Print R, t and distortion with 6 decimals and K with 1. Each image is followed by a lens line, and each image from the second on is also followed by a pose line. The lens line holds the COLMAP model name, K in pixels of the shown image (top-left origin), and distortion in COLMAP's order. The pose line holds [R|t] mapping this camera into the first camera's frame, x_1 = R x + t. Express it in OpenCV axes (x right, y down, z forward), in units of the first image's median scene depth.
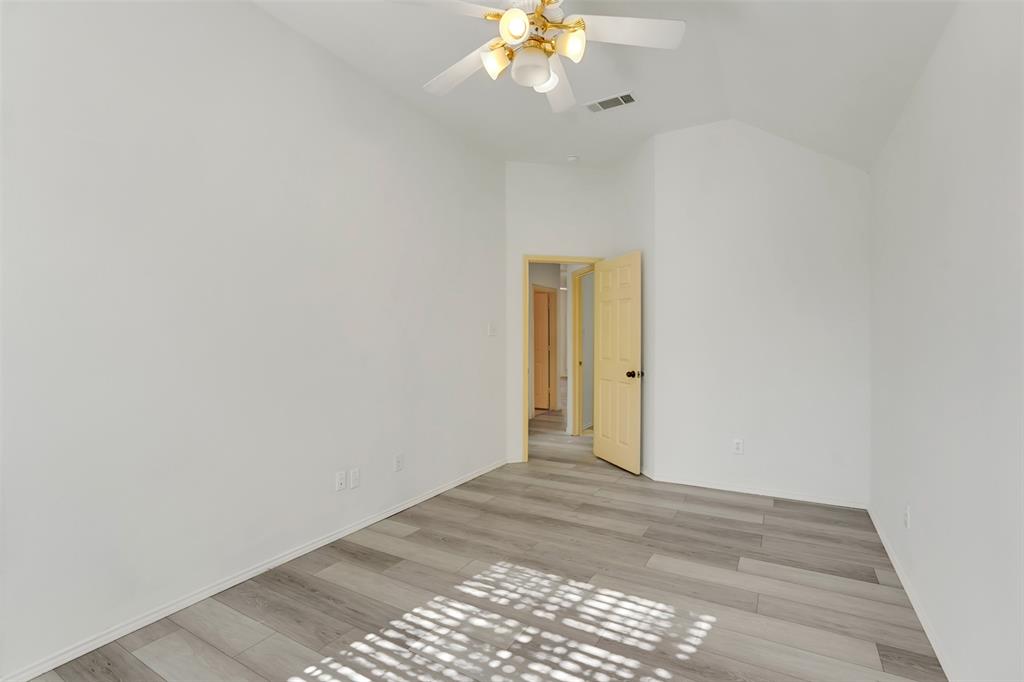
lens RADIAL K [[445.3, 0, 516.8], [0, 445.3, 342.2], [0, 0, 1]] dist [0.000649, -0.000043]
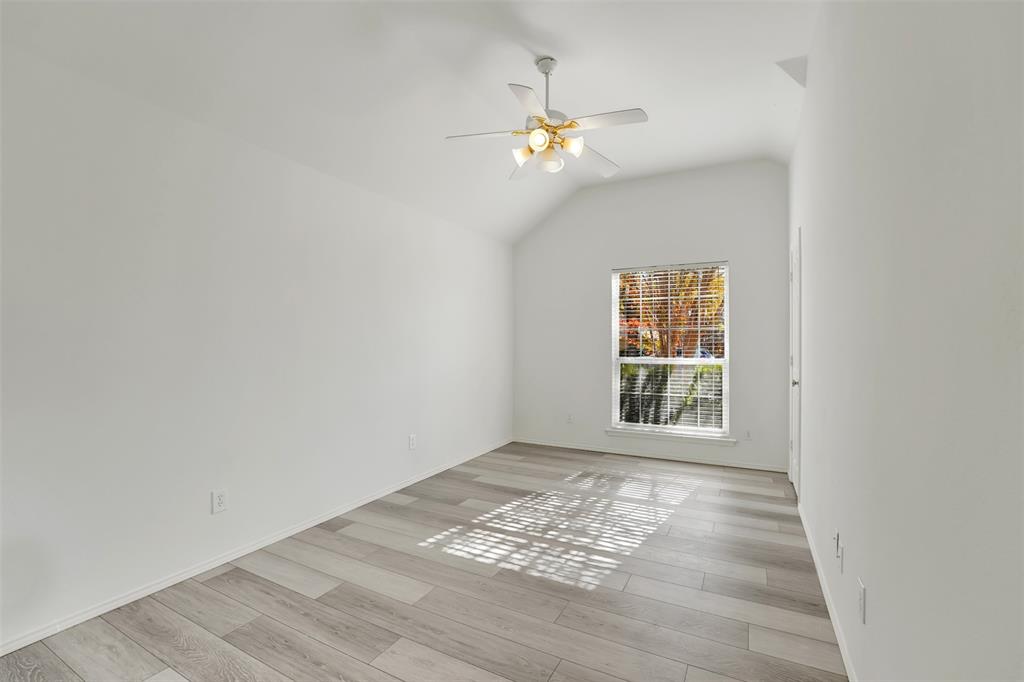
lens RADIAL K [[445.3, 0, 509.3], [0, 445.3, 343.3], [0, 0, 1]] dist [0.000649, -0.000043]
pose [[-0.999543, 0.006380, -0.029541, 0.194461], [0.006487, 0.999973, -0.003506, -0.002182], [0.029518, -0.003696, -0.999557, 2.365995]]
